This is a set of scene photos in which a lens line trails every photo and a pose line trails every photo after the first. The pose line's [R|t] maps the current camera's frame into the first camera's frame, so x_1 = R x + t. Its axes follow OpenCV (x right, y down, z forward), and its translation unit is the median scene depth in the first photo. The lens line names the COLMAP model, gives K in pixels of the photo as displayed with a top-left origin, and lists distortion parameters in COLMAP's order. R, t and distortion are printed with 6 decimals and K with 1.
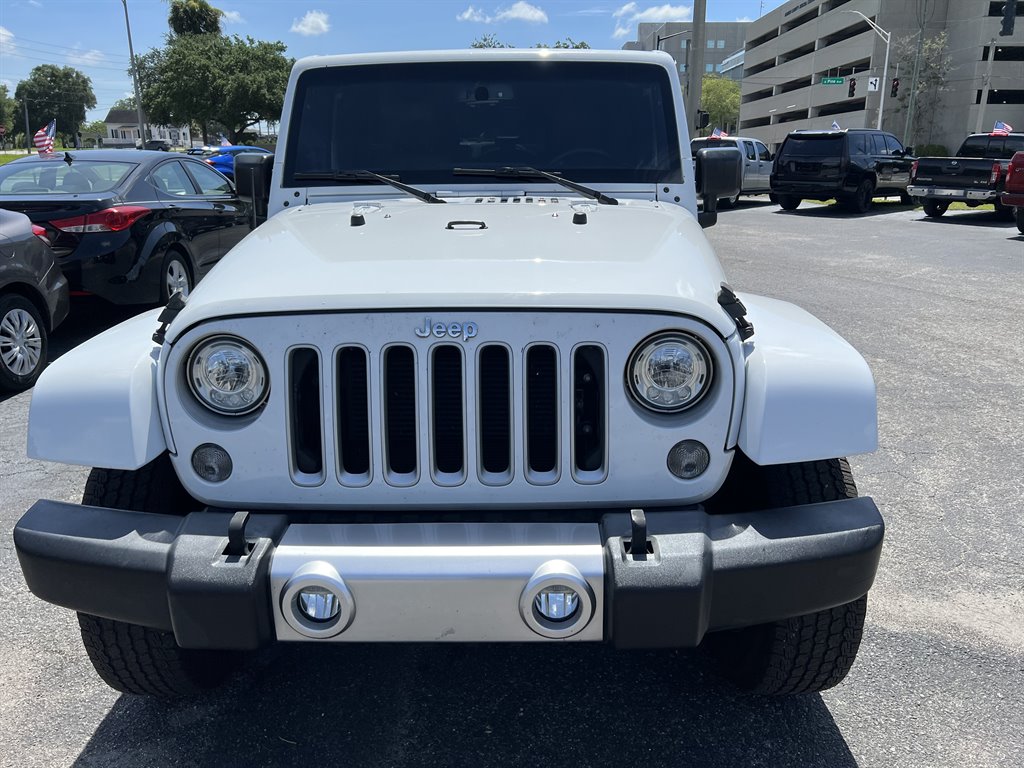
lens RADIAL K [[726.5, 0, 512.0], [0, 726.5, 391.4], [0, 0, 1]] dist [0.010151, -0.018803]
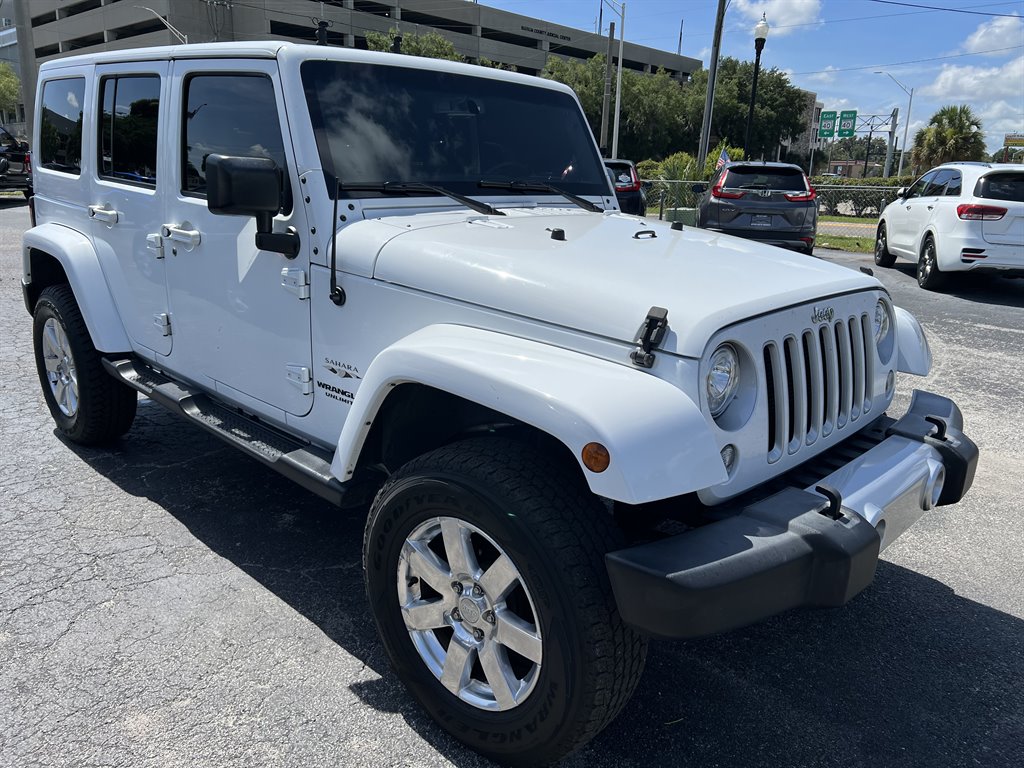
lens RADIAL K [[726.5, 0, 512.0], [0, 726.5, 391.4], [0, 0, 1]] dist [0.010151, -0.018803]
pose [[0.678475, -0.188526, 0.710021, -0.850973], [0.188775, 0.978797, 0.079504, -0.092965], [-0.709955, 0.080093, 0.699678, 0.289289]]
